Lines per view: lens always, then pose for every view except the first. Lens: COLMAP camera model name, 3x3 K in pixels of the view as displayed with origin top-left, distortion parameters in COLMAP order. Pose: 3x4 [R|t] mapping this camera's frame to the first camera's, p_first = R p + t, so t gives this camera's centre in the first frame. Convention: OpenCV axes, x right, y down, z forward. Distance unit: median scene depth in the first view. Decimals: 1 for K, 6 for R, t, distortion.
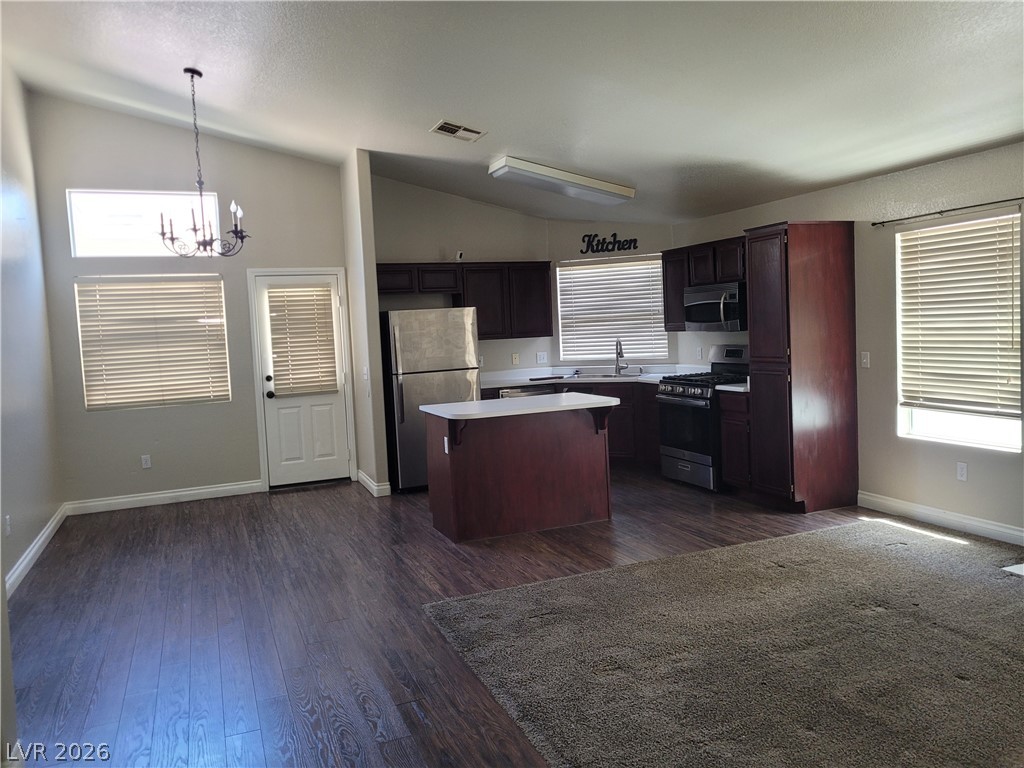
lens RADIAL K [[773.4, 0, 507.5], [0, 773.4, 378.2], [0, 0, 1]] dist [0.055111, -0.043507]
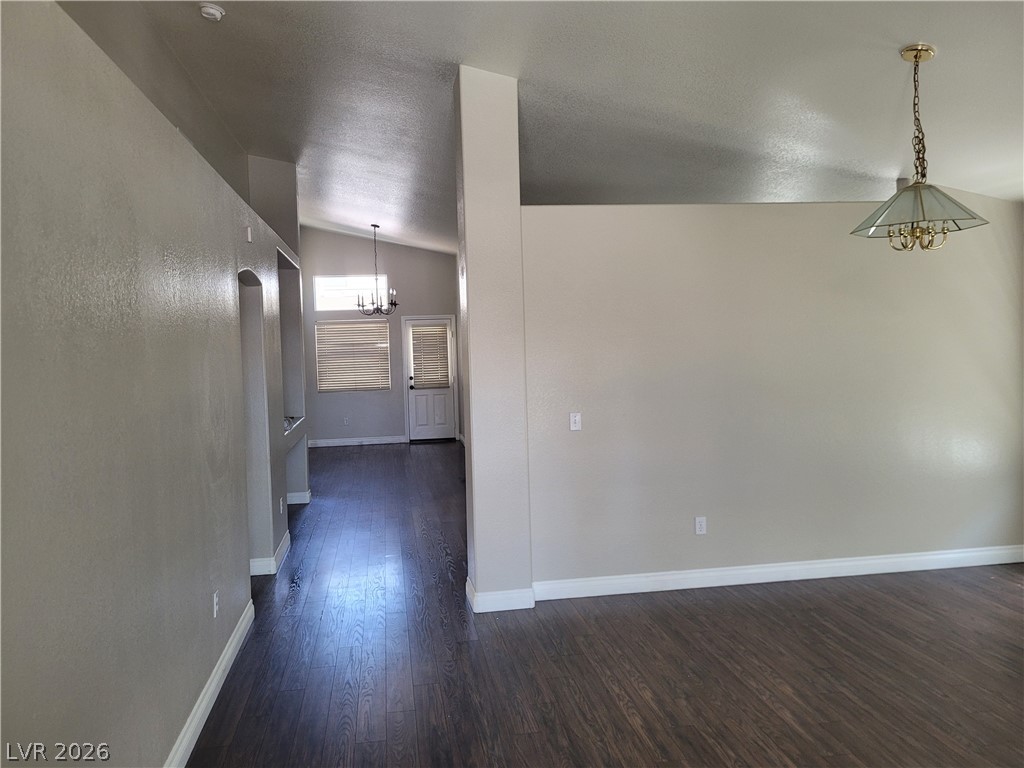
lens RADIAL K [[773.4, 0, 507.5], [0, 773.4, 378.2], [0, 0, 1]] dist [0.055111, -0.043507]
pose [[0.975786, 0.026346, -0.217133, 0.274694], [-0.030954, 0.999361, -0.017848, 0.023953], [0.216524, 0.024137, 0.975979, -0.636017]]
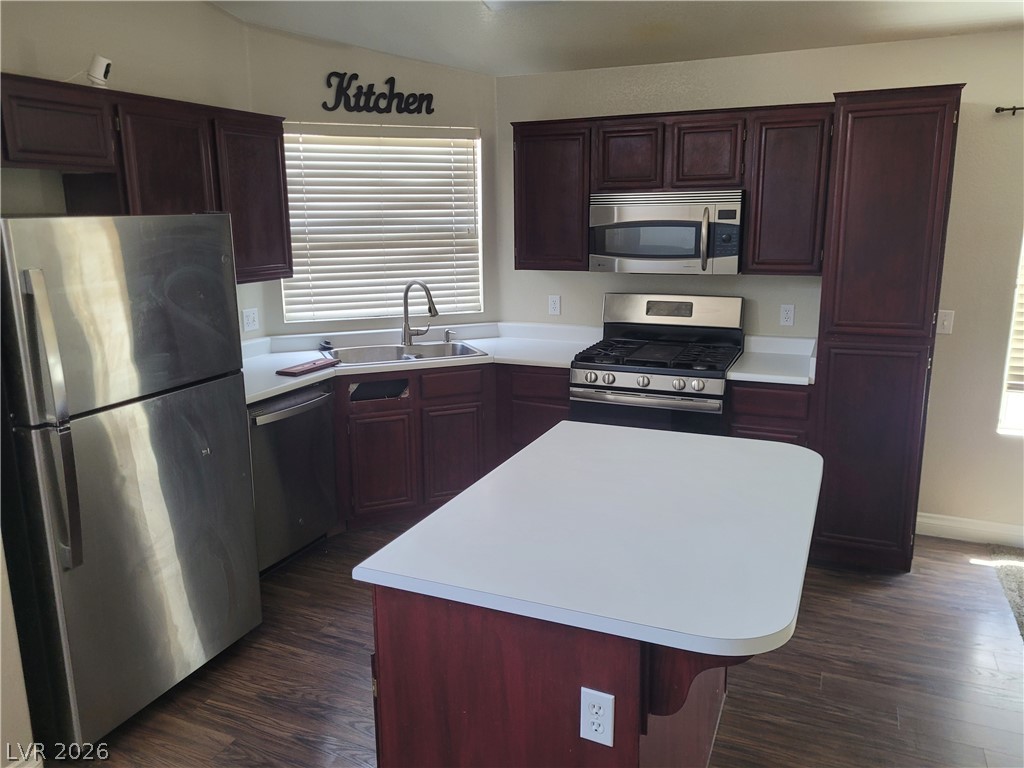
lens RADIAL K [[772.4, 0, 512.0], [0, 772.4, 384.0], [0, 0, 1]] dist [0.049766, -0.041702]
pose [[0.718314, -0.113096, 0.686465, -0.203997], [0.026817, 0.990466, 0.135119, -0.054255], [-0.695202, -0.078649, 0.714499, 0.593914]]
